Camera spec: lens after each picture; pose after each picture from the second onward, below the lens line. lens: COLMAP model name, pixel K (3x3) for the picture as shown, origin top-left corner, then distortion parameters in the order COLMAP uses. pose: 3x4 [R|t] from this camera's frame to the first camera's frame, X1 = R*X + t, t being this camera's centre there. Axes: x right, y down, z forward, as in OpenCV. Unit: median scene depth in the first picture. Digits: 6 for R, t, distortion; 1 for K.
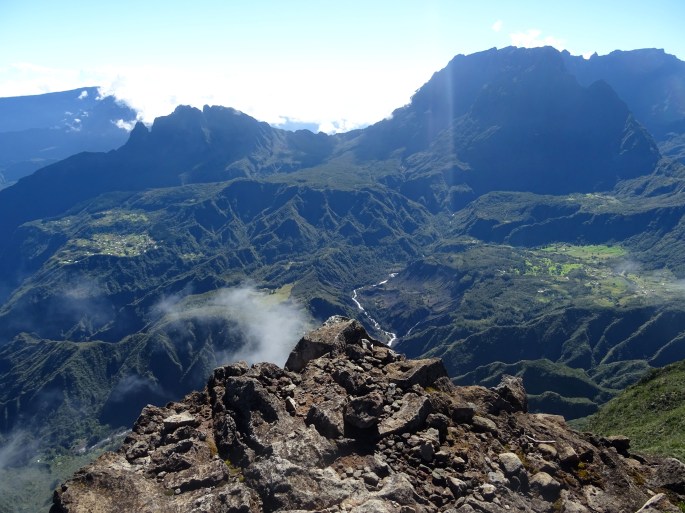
lens RADIAL K [[487.9, 0, 341.8], [0, 487.9, 257.3], [0, 0, 1]] dist [-0.003389, -0.001773]
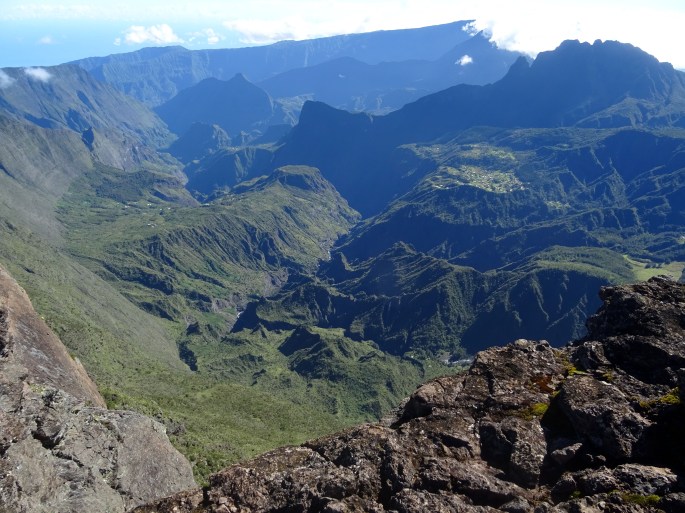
lens RADIAL K [[487.9, 0, 342.6], [0, 487.9, 256.4], [0, 0, 1]] dist [-0.003389, -0.001773]
pose [[0.796674, 0.260762, -0.545265, -0.097572], [-0.198153, 0.964969, 0.171960, 0.014103], [0.571004, -0.028950, 0.820436, -0.012024]]
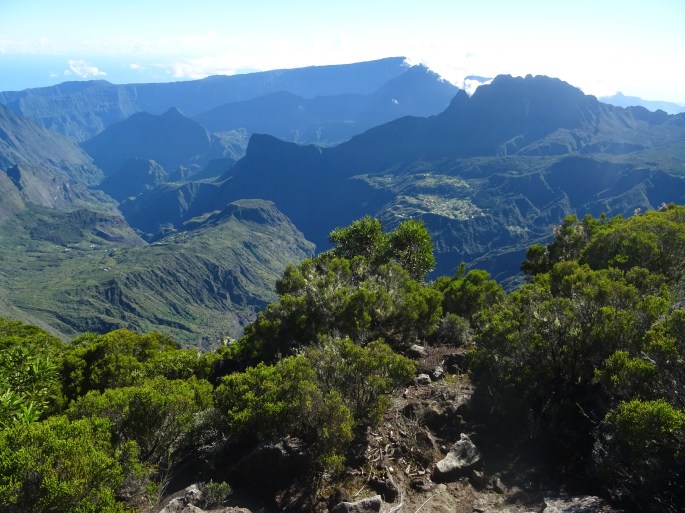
lens RADIAL K [[487.9, 0, 342.6], [0, 487.9, 256.9], [0, 0, 1]] dist [-0.003389, -0.001773]
pose [[0.875921, 0.187669, -0.444458, -0.168804], [-0.166776, 0.982231, 0.086065, 0.025989], [0.452713, -0.001261, 0.891655, -0.022973]]
